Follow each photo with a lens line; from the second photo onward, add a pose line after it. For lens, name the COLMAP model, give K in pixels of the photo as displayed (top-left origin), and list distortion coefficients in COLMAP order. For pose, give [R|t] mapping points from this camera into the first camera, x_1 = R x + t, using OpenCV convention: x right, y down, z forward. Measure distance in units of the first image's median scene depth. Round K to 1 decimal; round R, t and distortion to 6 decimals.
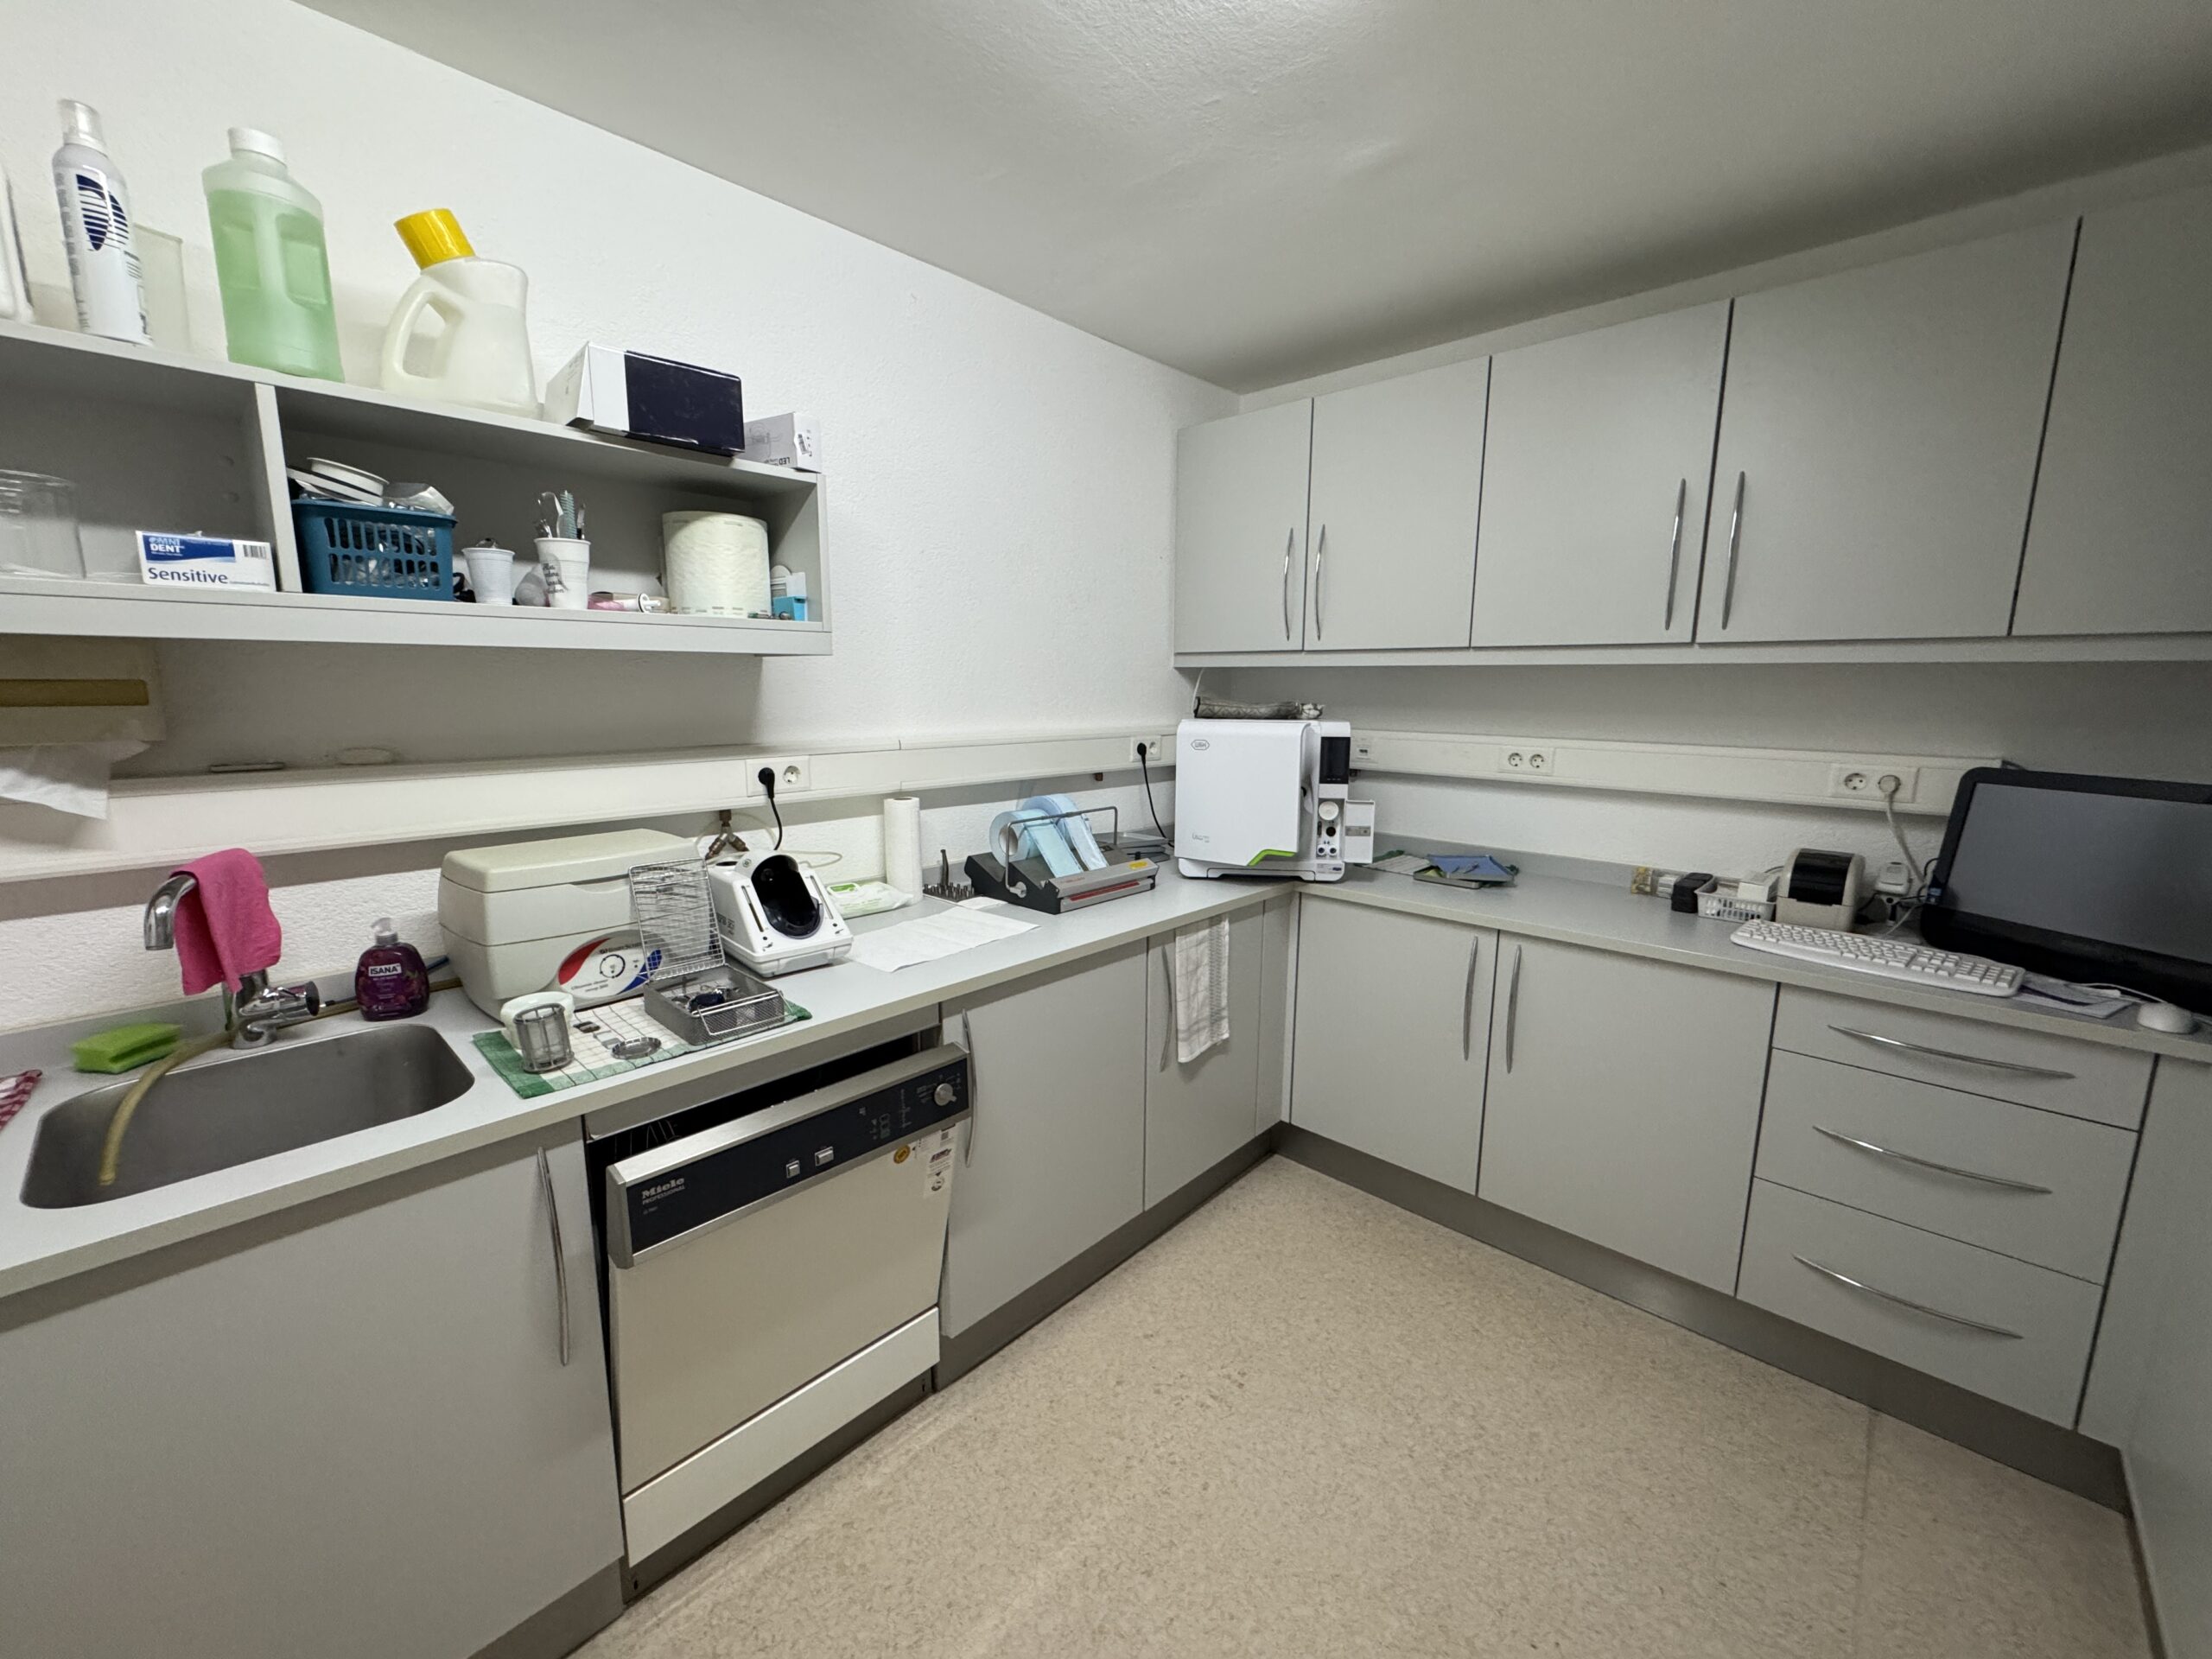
lens RADIAL K [[879.5, 0, 1105.8], [0, 879.5, 829.9], [0, 0, 1]] dist [-0.001176, 0.000826]
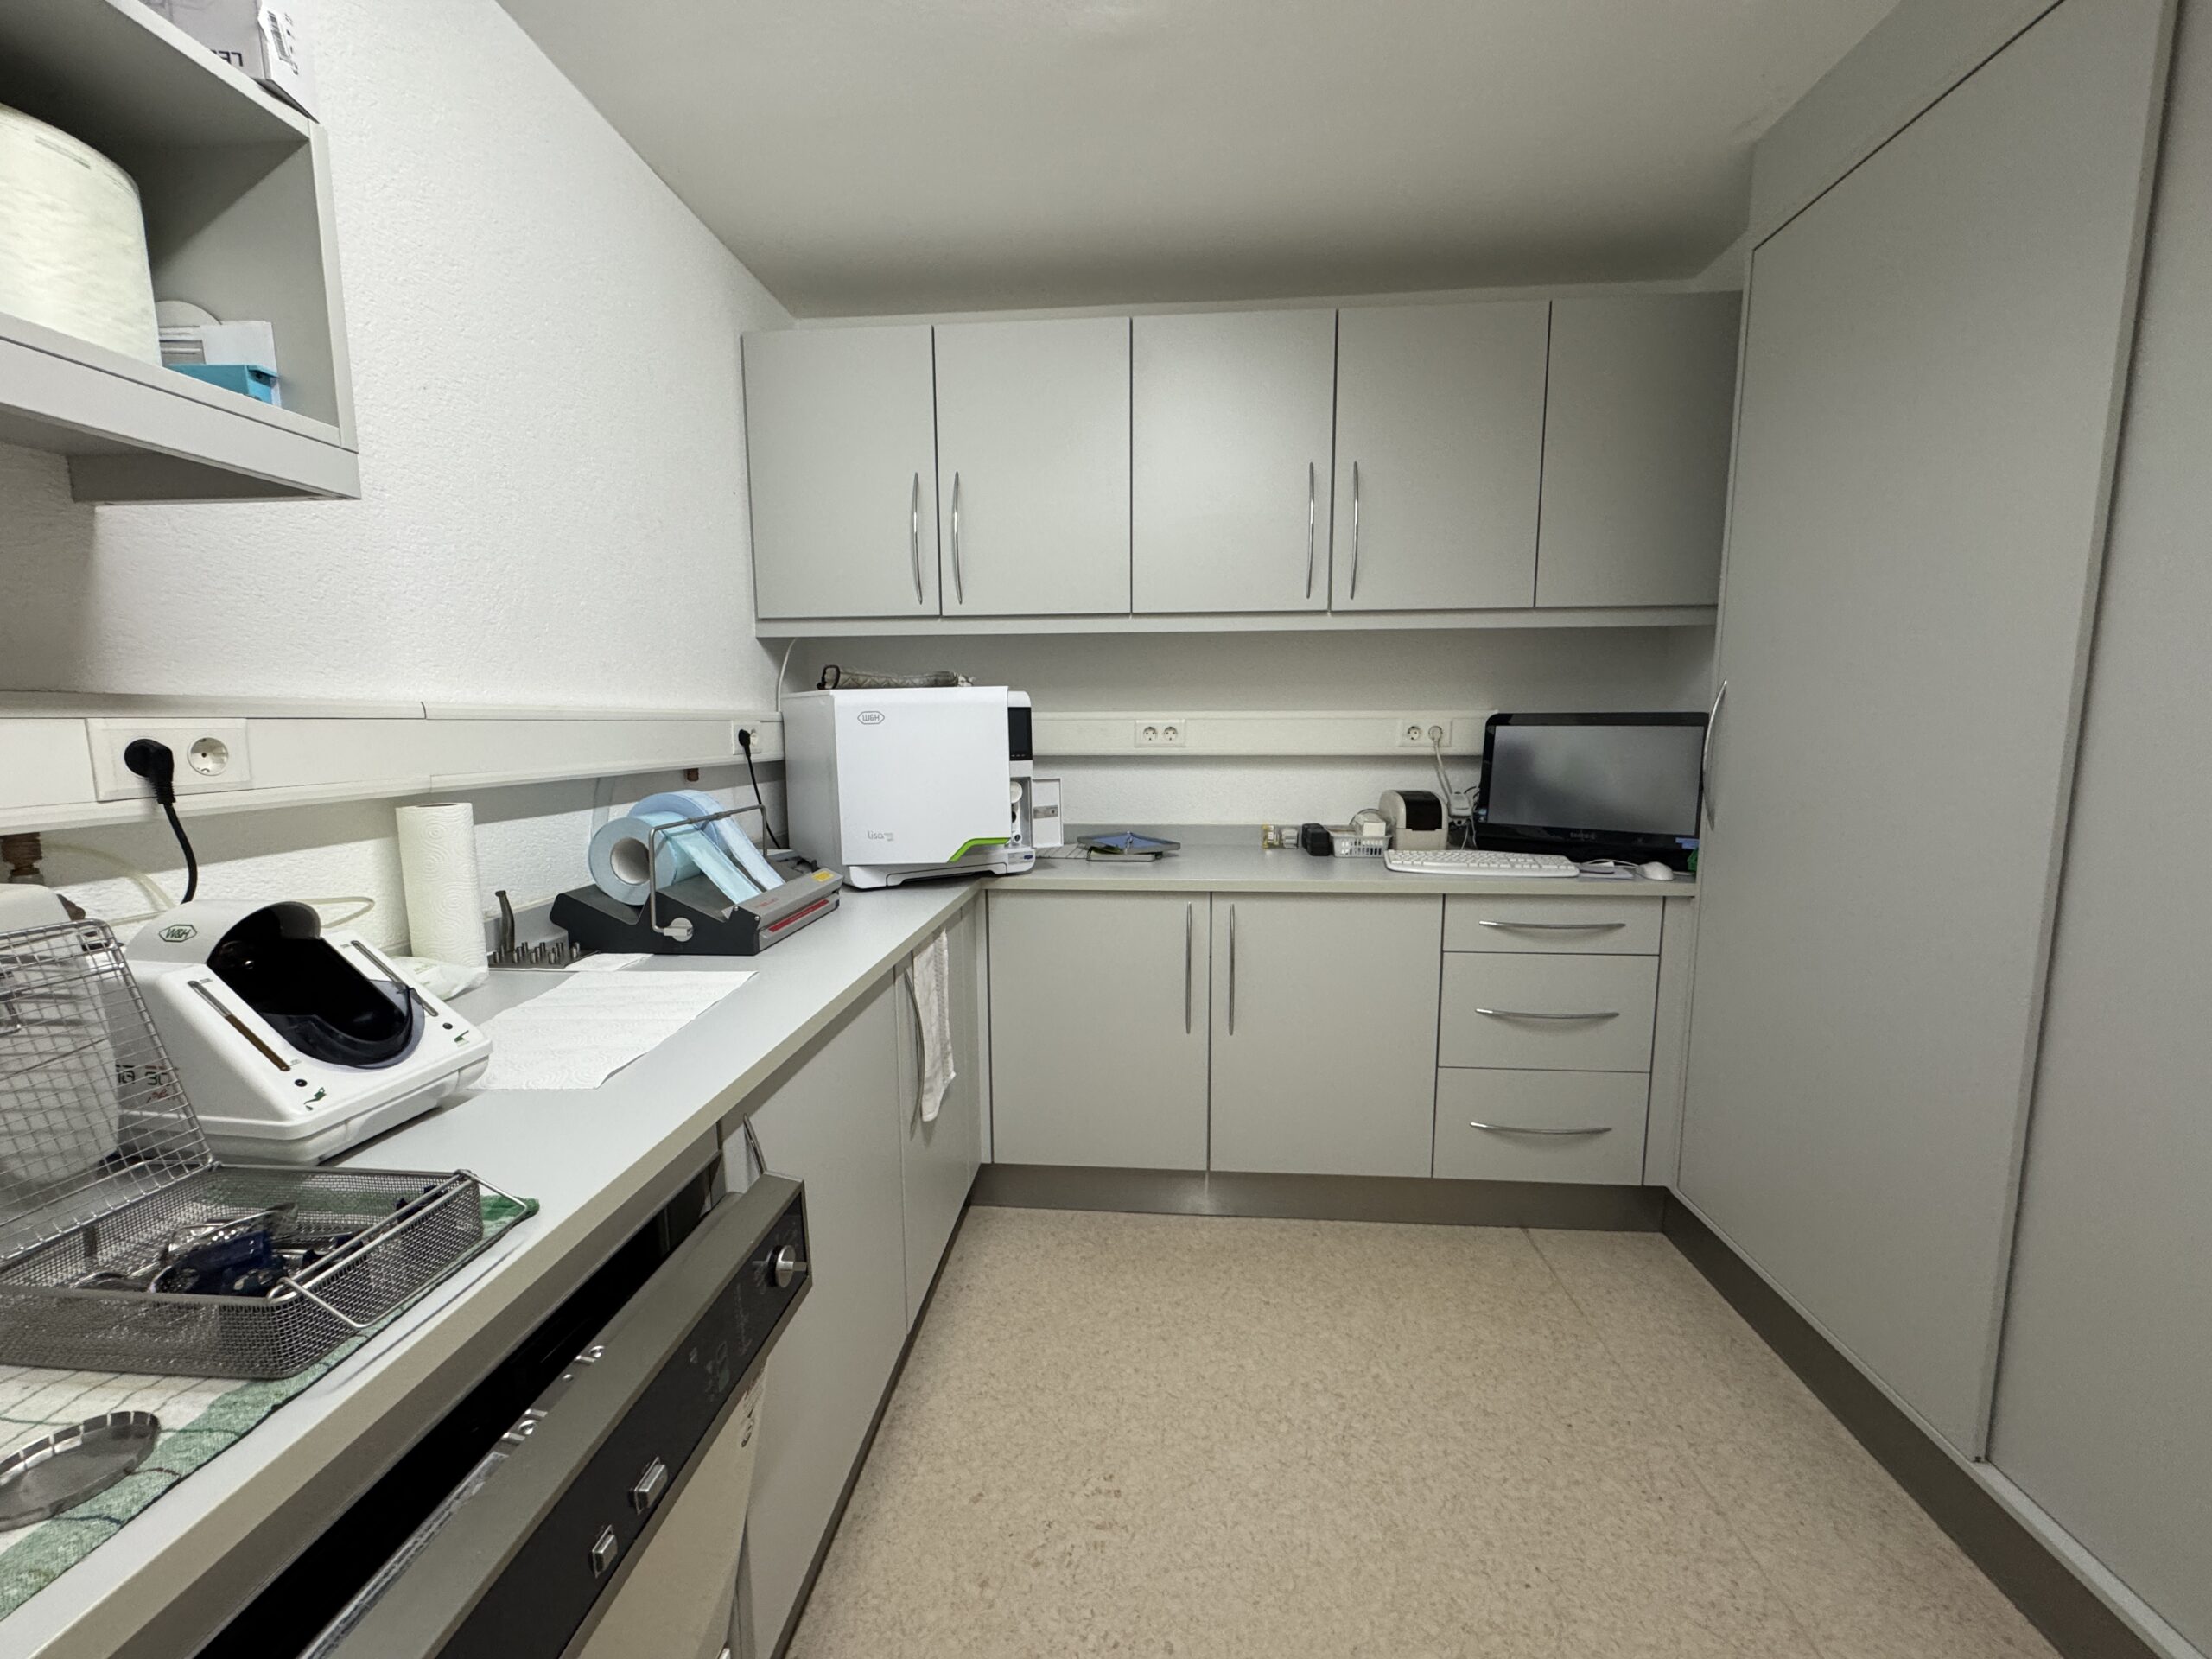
lens RADIAL K [[879.5, 0, 1106.5], [0, 879.5, 829.6], [0, 0, 1]] dist [-0.001176, 0.000826]
pose [[0.781792, -0.088636, 0.617207, -0.247415], [0.114330, 0.993441, -0.002151, 0.031507], [-0.612968, 0.072247, 0.786798, 0.287135]]
